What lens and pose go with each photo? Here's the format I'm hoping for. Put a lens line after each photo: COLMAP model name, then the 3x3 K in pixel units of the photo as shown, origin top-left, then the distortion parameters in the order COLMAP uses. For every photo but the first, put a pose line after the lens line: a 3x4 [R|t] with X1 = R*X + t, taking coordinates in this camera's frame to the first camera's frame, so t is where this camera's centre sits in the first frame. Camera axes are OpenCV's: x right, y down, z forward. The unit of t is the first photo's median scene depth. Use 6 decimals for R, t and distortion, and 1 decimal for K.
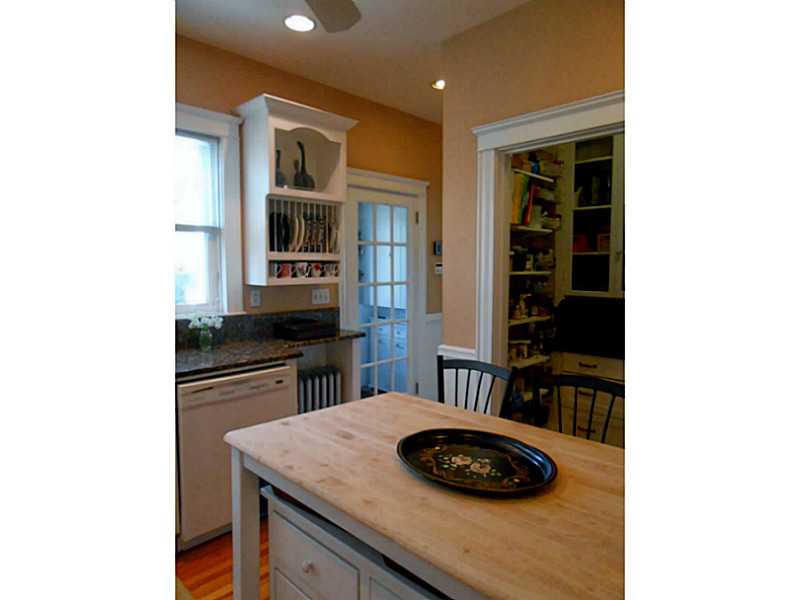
lens RADIAL K [[459.5, 0, 400.0], [0, 459.5, 300.0], [0, 0, 1]] dist [-0.003013, -0.000145]
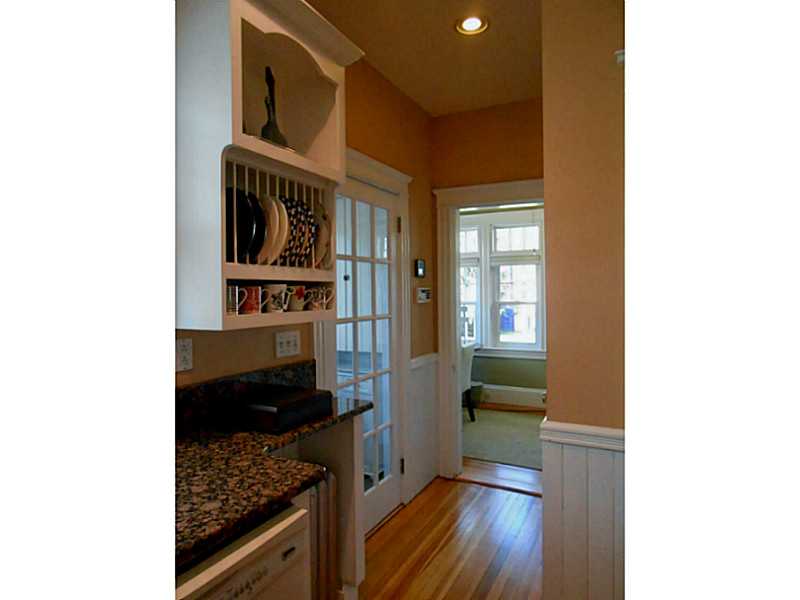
lens RADIAL K [[459.5, 0, 400.0], [0, 459.5, 300.0], [0, 0, 1]] dist [-0.003013, -0.000145]
pose [[0.957088, -0.018351, 0.289217, -0.230099], [0.037642, 0.997411, -0.061281, -0.024644], [-0.287344, 0.069537, 0.955300, 0.434836]]
